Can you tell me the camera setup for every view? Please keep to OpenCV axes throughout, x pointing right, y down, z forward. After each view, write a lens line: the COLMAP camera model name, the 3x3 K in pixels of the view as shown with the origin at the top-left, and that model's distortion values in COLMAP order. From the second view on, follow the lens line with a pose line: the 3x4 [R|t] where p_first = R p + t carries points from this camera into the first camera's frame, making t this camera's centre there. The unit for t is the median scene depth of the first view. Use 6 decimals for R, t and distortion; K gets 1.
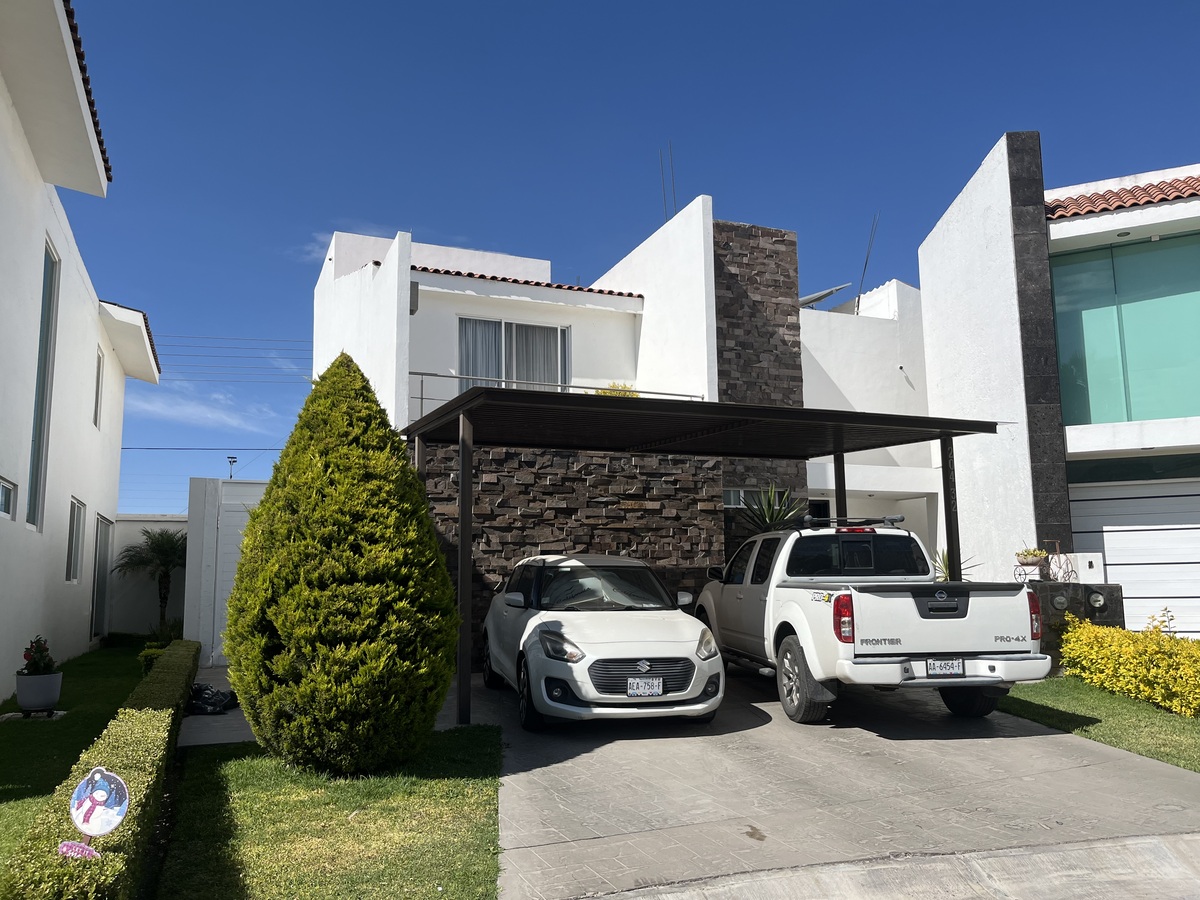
lens RADIAL K [[925.1, 0, 600.1], [0, 925.1, 452.9], [0, 0, 1]] dist [0.031127, -0.039772]
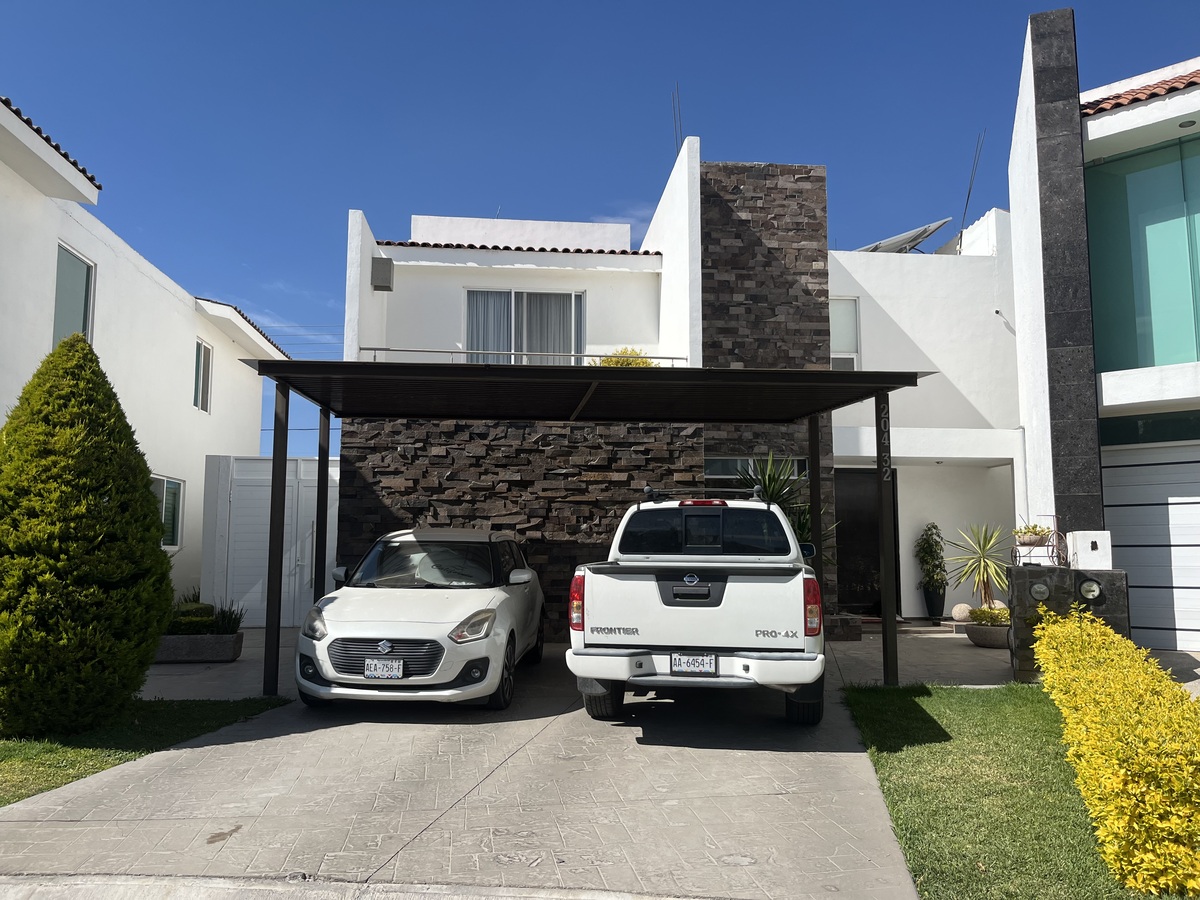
lens RADIAL K [[925.1, 0, 590.1], [0, 925.1, 453.7], [0, 0, 1]] dist [0.031127, -0.039772]
pose [[0.952360, -0.017431, -0.304477, 0.329490], [0.026769, 0.999290, 0.026523, 0.007911], [0.303798, -0.033410, 0.952150, 0.101919]]
